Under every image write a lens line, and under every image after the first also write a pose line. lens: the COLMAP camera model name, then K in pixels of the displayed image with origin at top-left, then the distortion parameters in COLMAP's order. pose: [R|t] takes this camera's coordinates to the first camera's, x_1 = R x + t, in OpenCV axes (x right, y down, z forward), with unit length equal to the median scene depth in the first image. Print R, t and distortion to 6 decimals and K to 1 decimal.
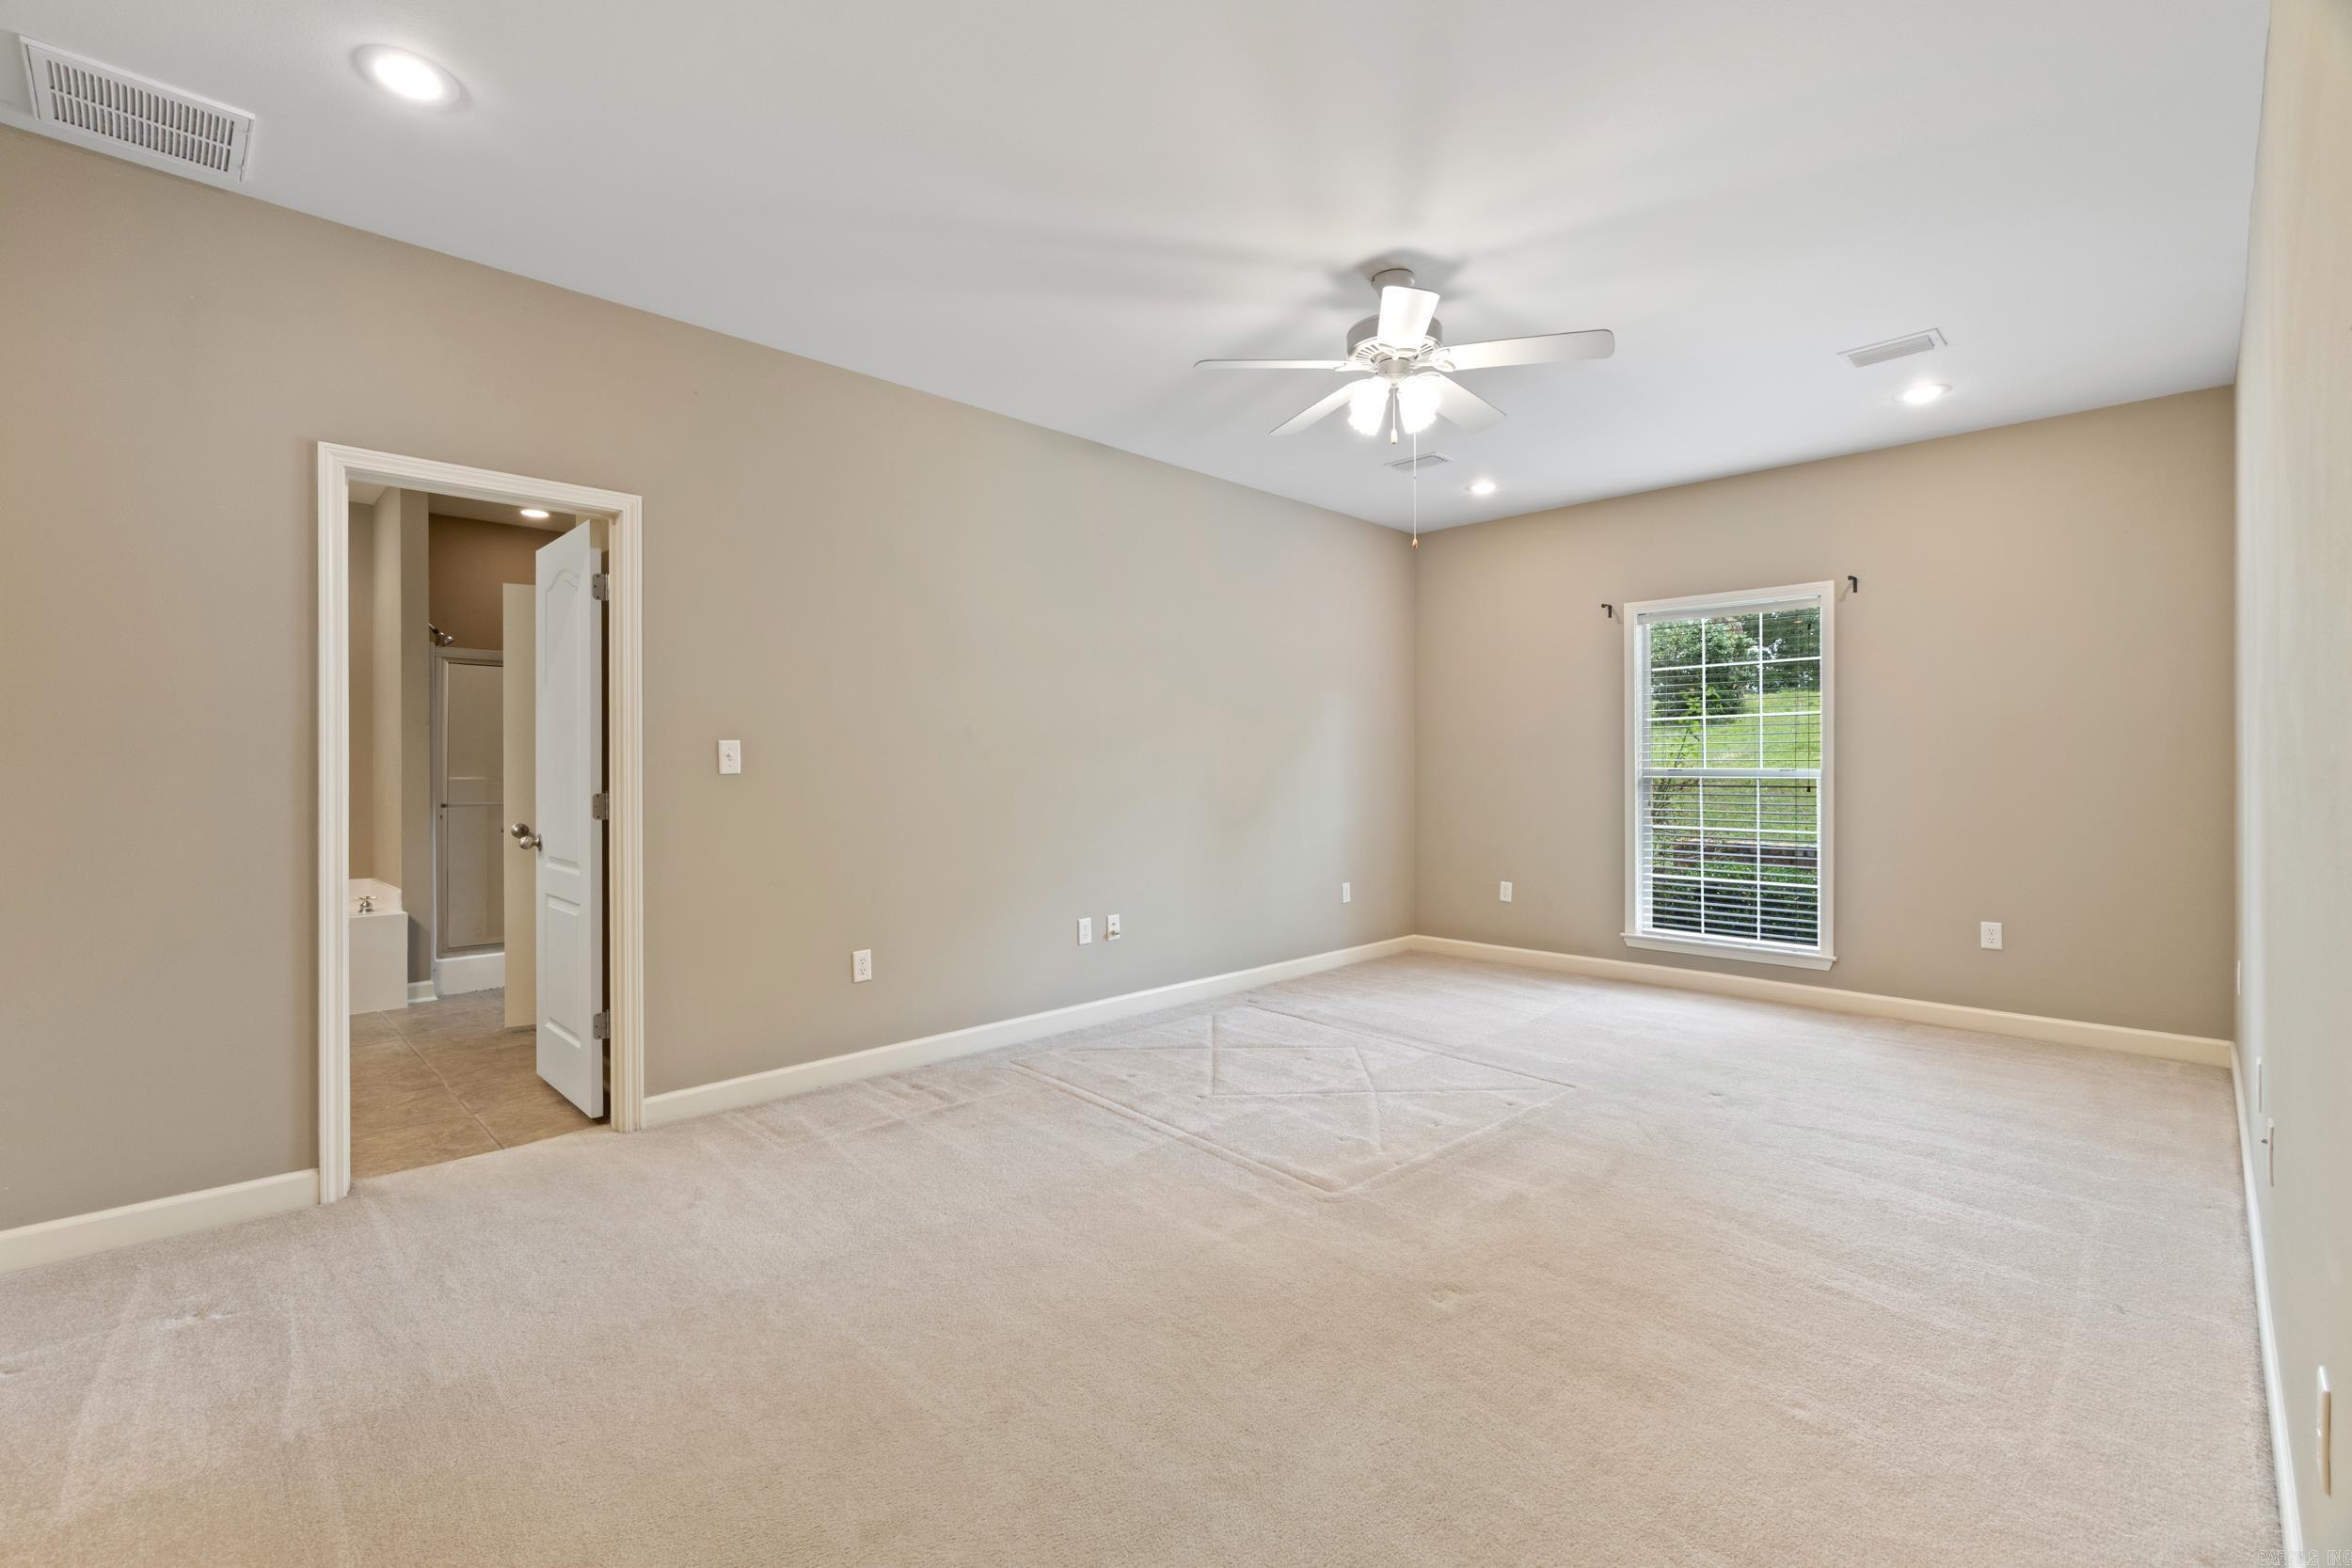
lens RADIAL K [[987.9, 0, 1201.1], [0, 987.9, 760.3], [0, 0, 1]] dist [-0.009692, -0.000124]
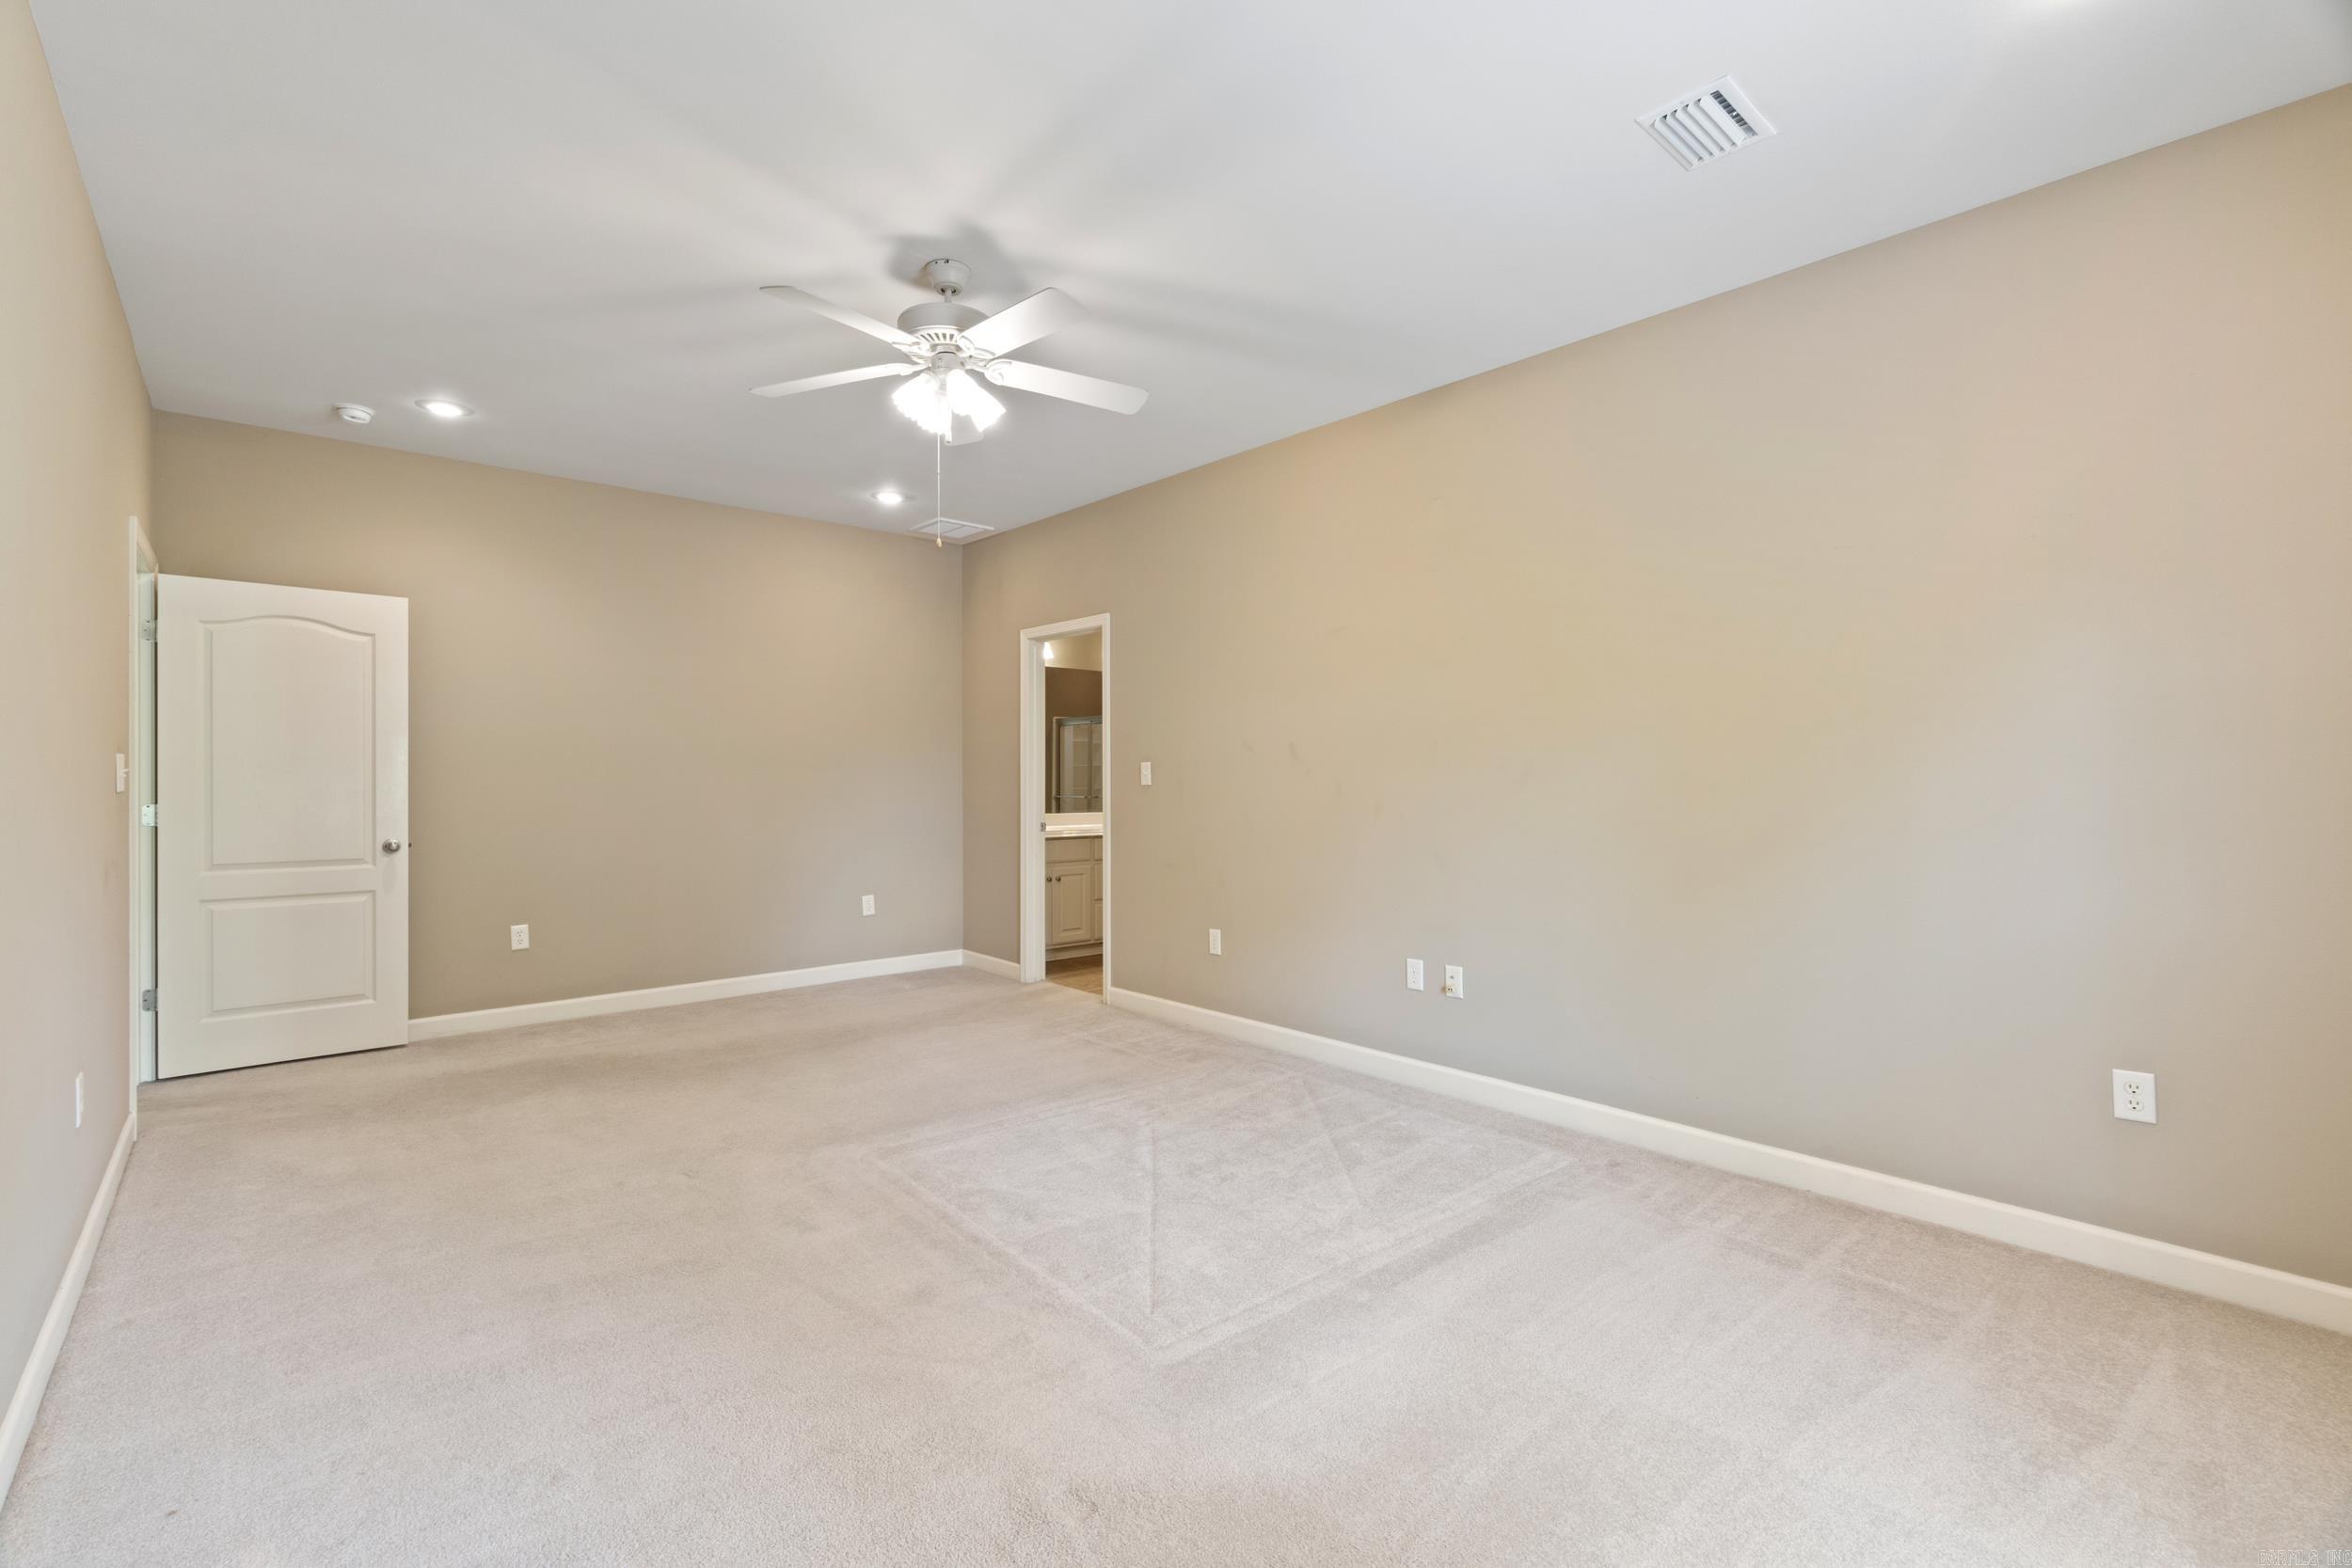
lens RADIAL K [[1015.7, 0, 1164.8], [0, 1015.7, 784.9], [0, 0, 1]] dist [-0.005067, -0.000132]
pose [[-0.043796, 0.010863, -0.998981, 0.926881], [0.007208, 0.999918, 0.010557, -0.002189], [0.999014, -0.006739, -0.043871, 0.993527]]
